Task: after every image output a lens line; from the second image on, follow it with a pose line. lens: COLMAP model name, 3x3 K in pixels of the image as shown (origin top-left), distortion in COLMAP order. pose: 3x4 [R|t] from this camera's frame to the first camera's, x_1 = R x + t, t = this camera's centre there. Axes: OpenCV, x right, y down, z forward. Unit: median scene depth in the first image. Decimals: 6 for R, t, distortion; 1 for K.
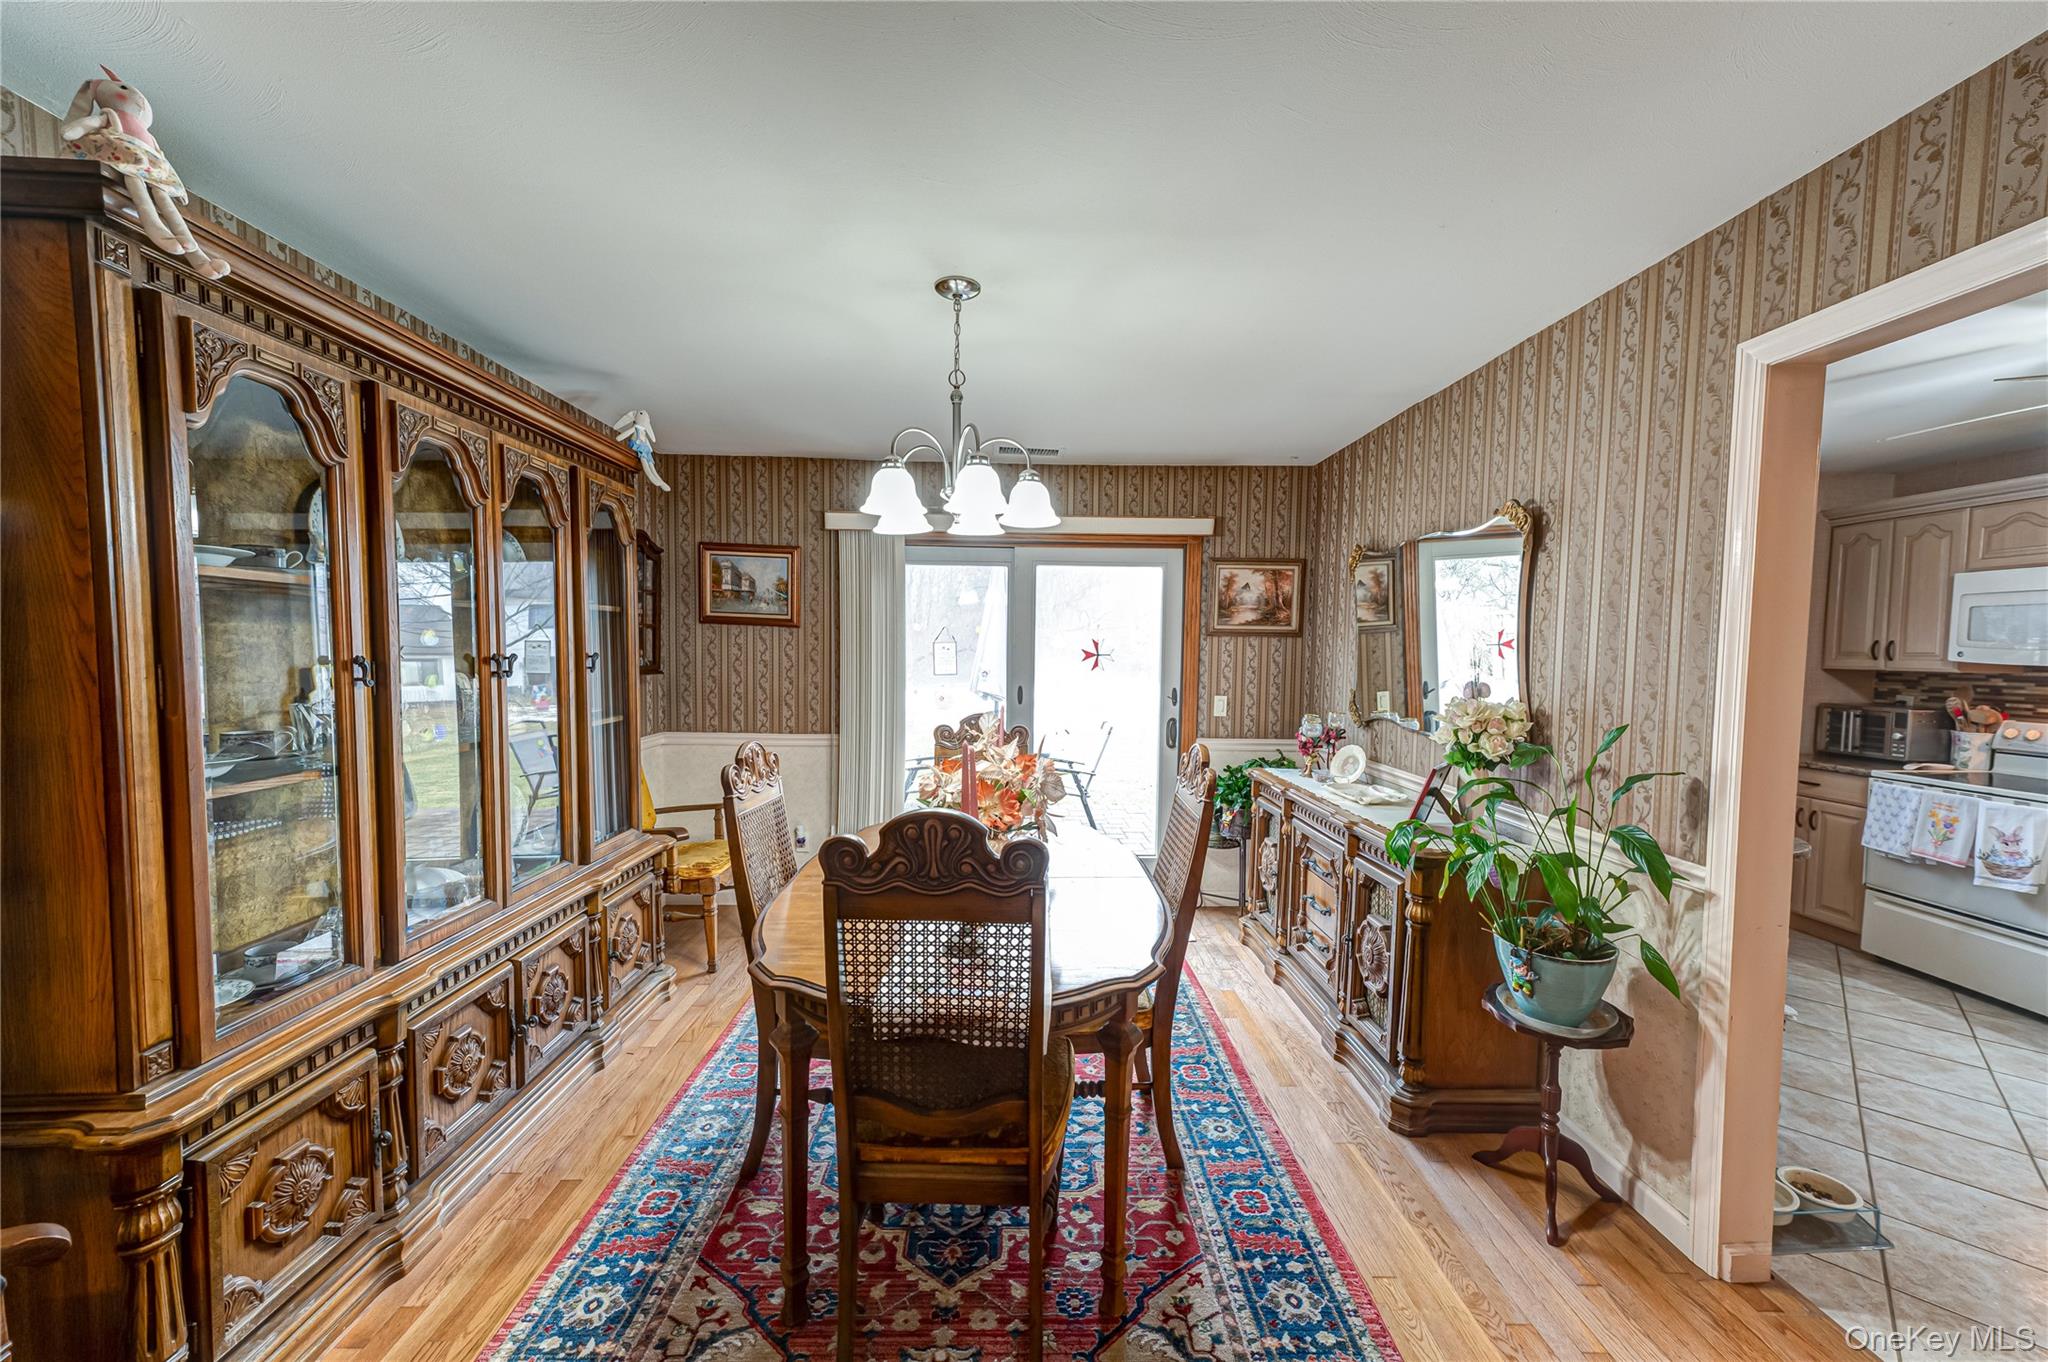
lens RADIAL K [[793.8, 0, 1033.7], [0, 793.8, 689.0], [0, 0, 1]] dist [0.001332, -0.000563]
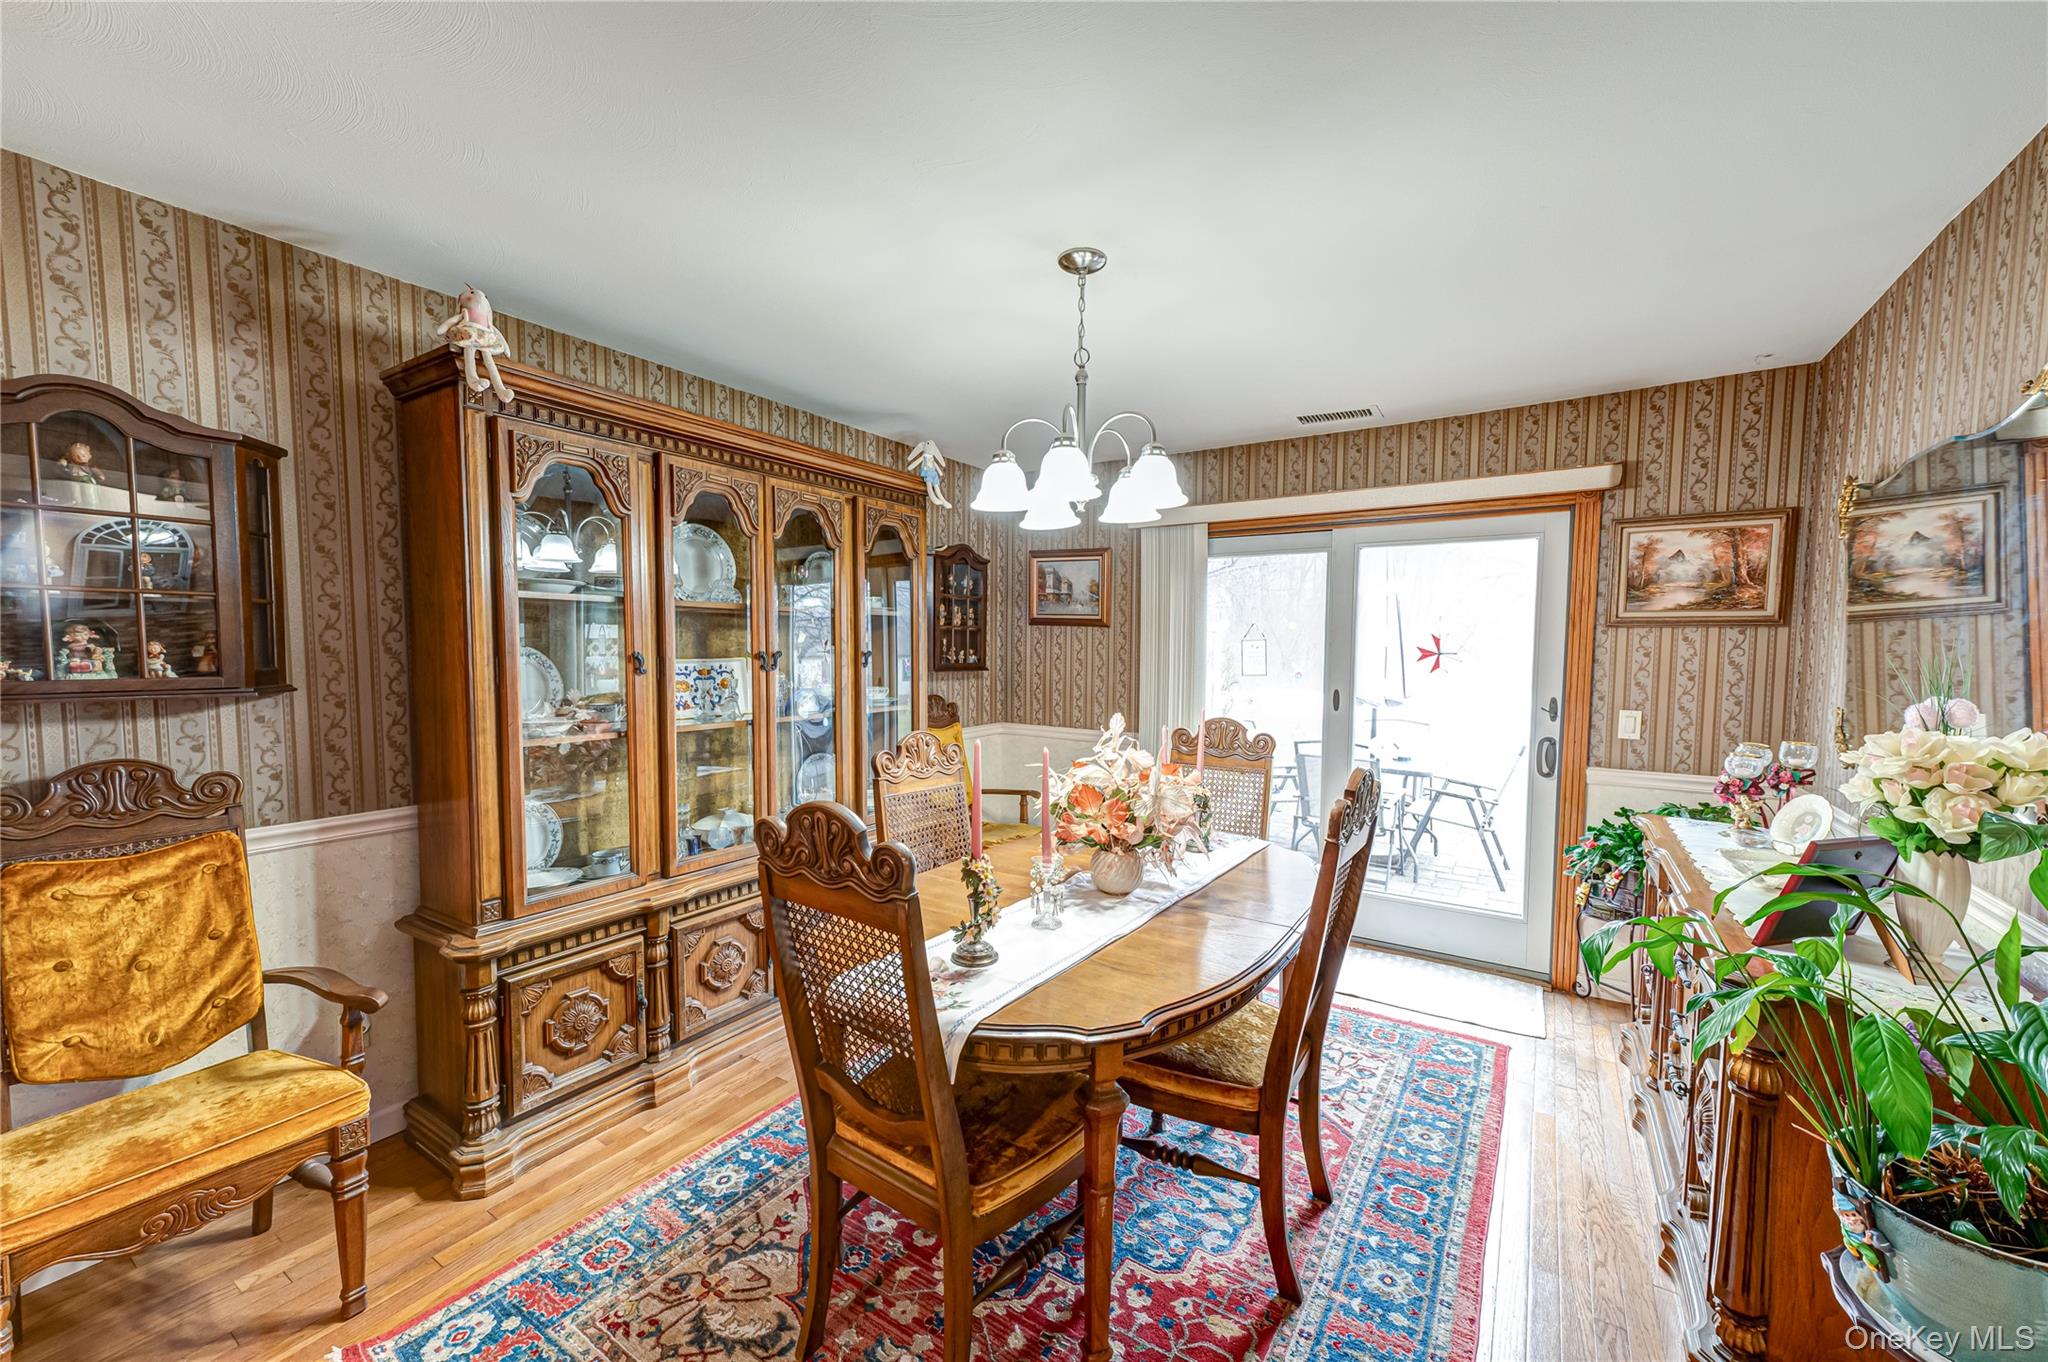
lens RADIAL K [[793.8, 0, 1027.0], [0, 793.8, 689.5], [0, 0, 1]] dist [0.001332, -0.000563]
pose [[0.819929, 0.024729, -0.571931, 0.360176], [-0.025461, 0.999653, 0.006721, -0.001847], [0.571899, 0.009052, 0.820274, 0.177068]]
